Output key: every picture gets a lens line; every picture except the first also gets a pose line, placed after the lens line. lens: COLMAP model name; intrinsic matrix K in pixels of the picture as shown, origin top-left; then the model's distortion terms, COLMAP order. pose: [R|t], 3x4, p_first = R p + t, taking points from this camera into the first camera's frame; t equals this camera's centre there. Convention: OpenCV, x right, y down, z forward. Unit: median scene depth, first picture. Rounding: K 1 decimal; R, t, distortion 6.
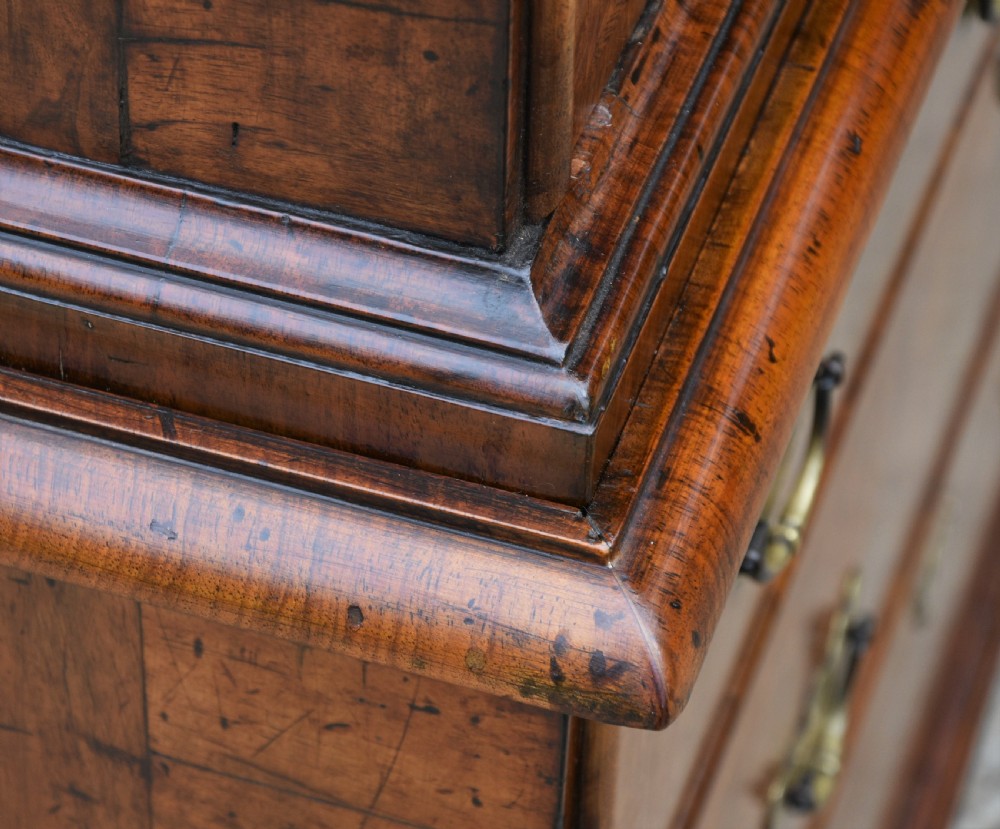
lens RADIAL K [[3612.5, 0, 491.5], [0, 3612.5, 419.1], [0, 0, 1]] dist [-0.179423, 0.000000]
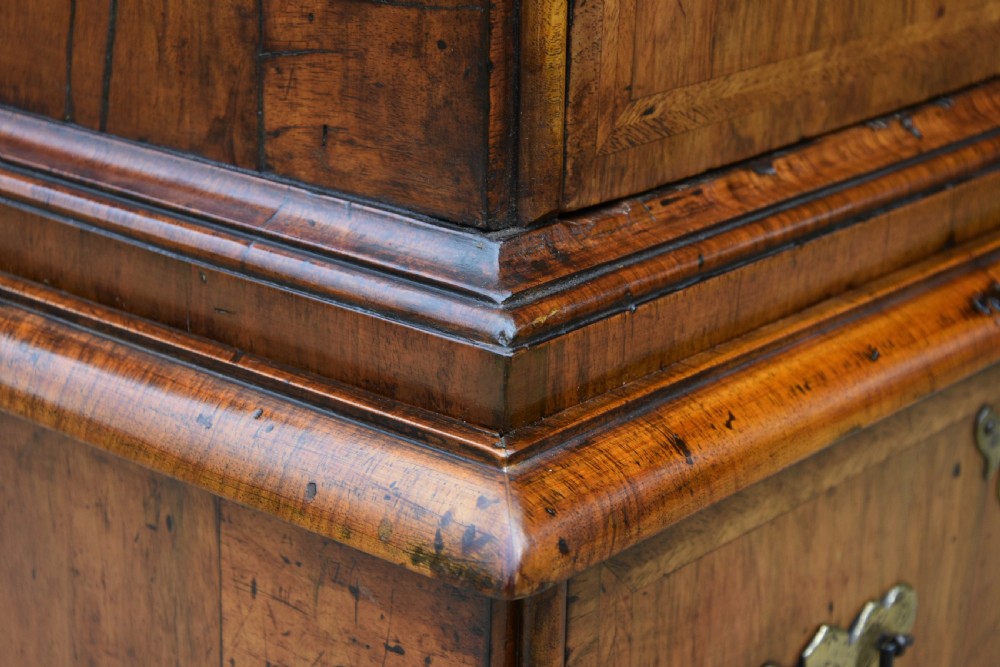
lens RADIAL K [[2182.0, 0, 521.2], [0, 2182.0, 324.8], [0, 0, 1]] dist [-0.011742, 0.000000]
pose [[0.935017, 0.117588, -0.334539, 0.274730], [-0.250446, 0.886869, -0.388254, 0.277945], [0.251038, 0.446808, 0.858687, 0.349828]]
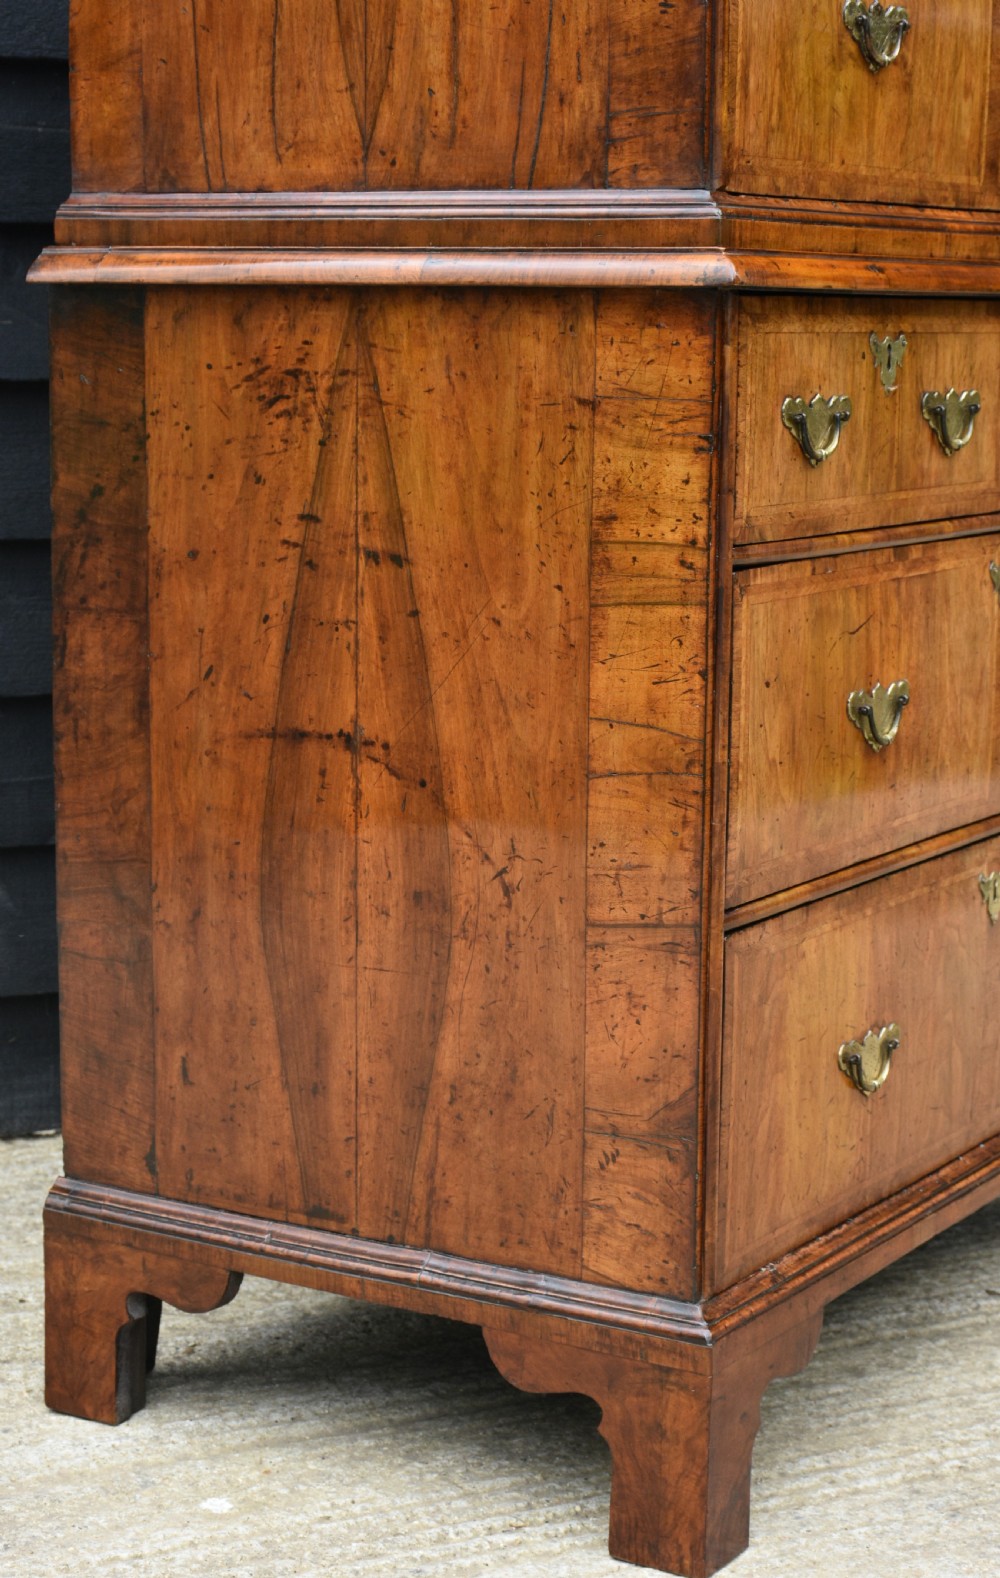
lens RADIAL K [[3173.8, 0, 482.2], [0, 3173.8, 854.1], [0, 0, 1]] dist [-0.034927, 0.000000]
pose [[0.973043, 0.029295, -0.228755, 0.528922], [-0.152340, 0.826340, -0.542177, 2.242562], [0.173146, 0.562410, 0.808527, -1.223729]]
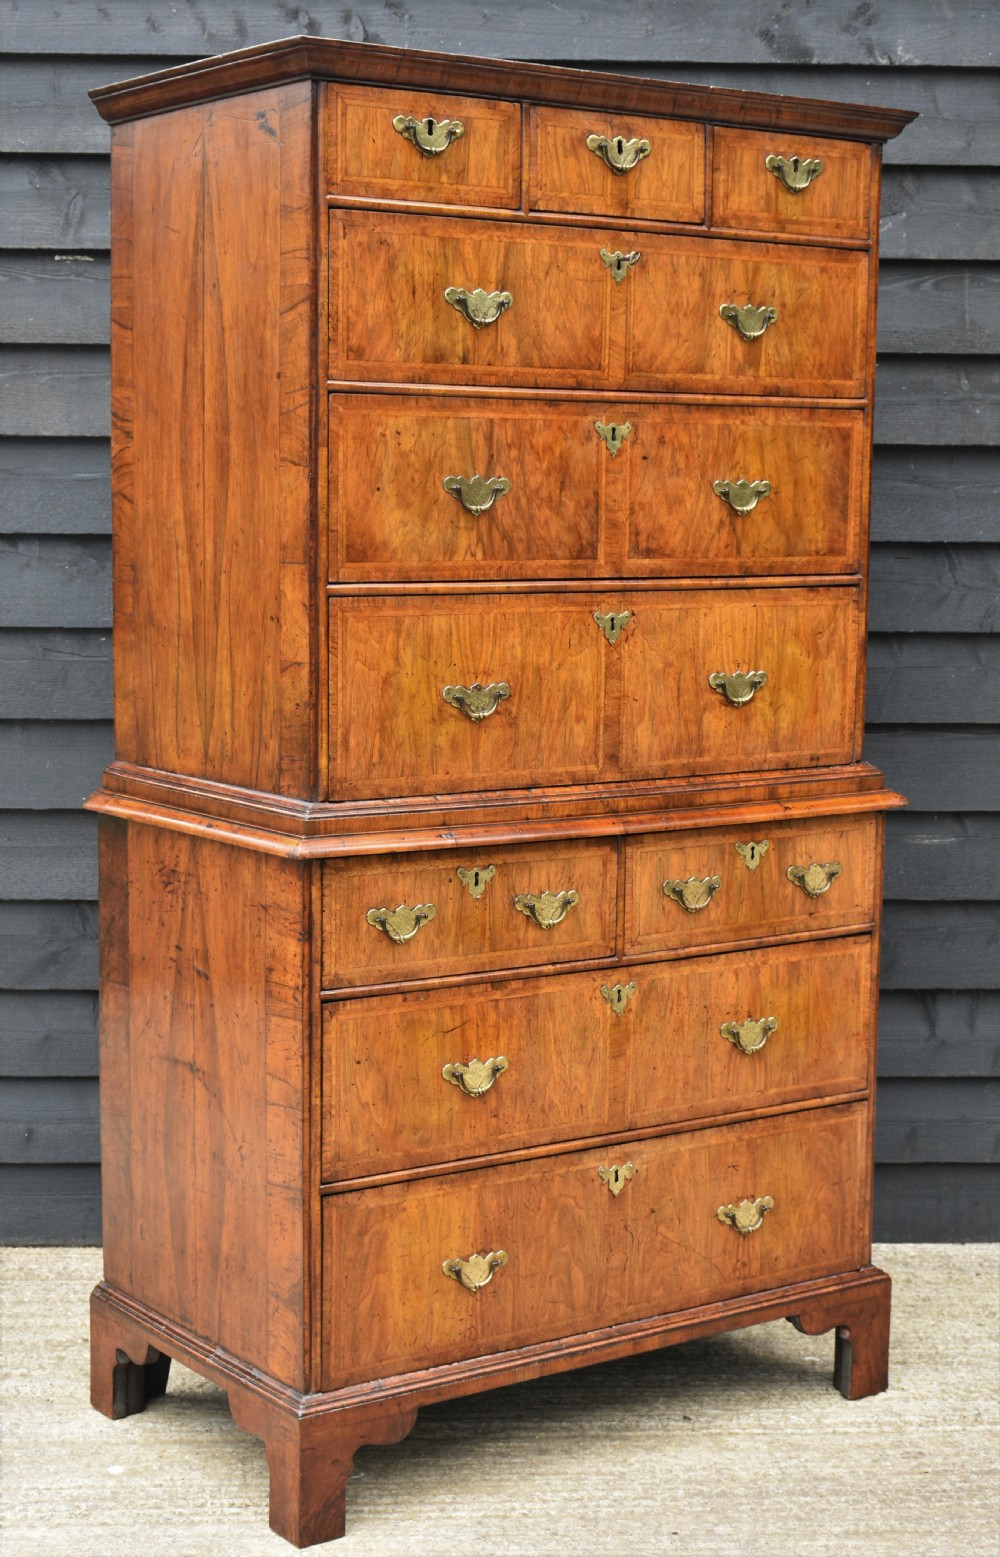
lens RADIAL K [[2598.6, 0, 498.1], [0, 2598.6, 792.0], [0, 0, 1]] dist [-0.023592, 0.000000]
pose [[0.807652, 0.060529, -0.586545, 3.148099], [-0.406626, 0.777542, -0.479670, 2.137297], [0.427029, 0.625911, 0.652596, -2.055545]]
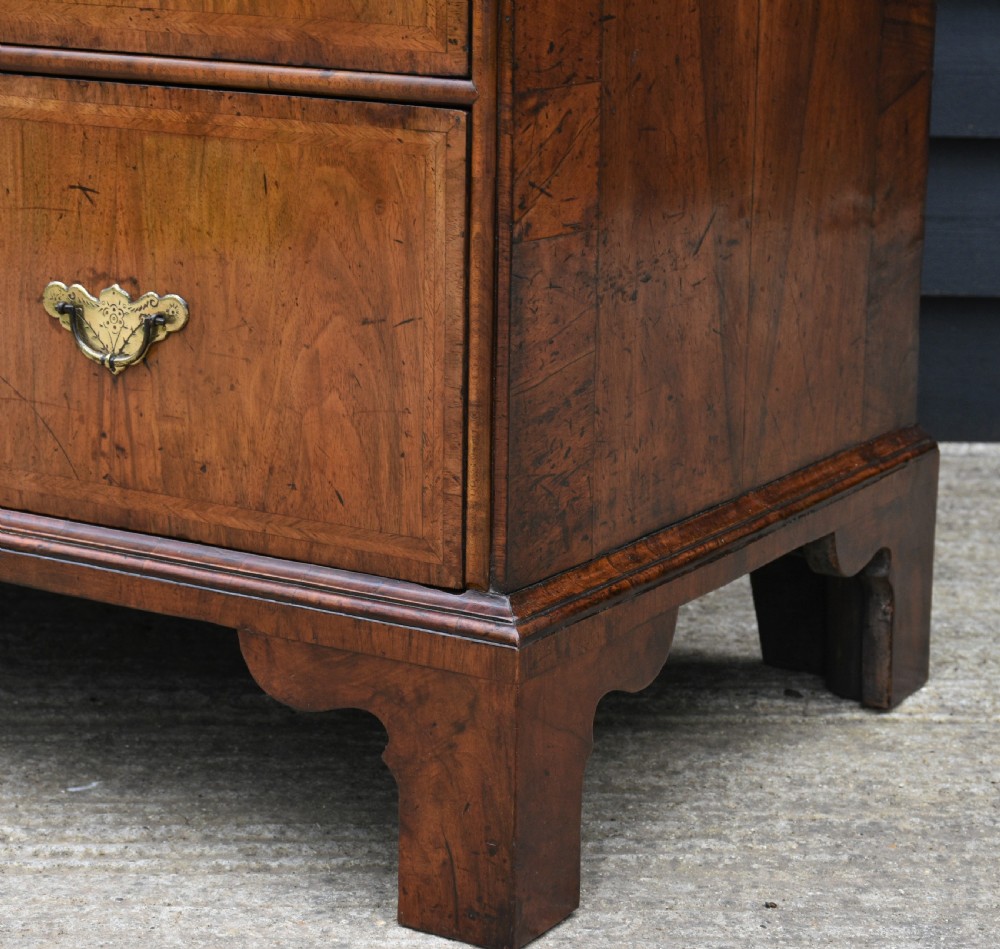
lens RADIAL K [[2783.6, 0, 500.4], [0, 2783.6, 472.9], [0, 0, 1]] dist [-0.043781, 0.000000]
pose [[-0.223012, 0.192702, -0.955579, 2.581278], [-0.696740, 0.654080, 0.294506, -0.888114], [0.681777, 0.731468, -0.011605, 2.718808]]
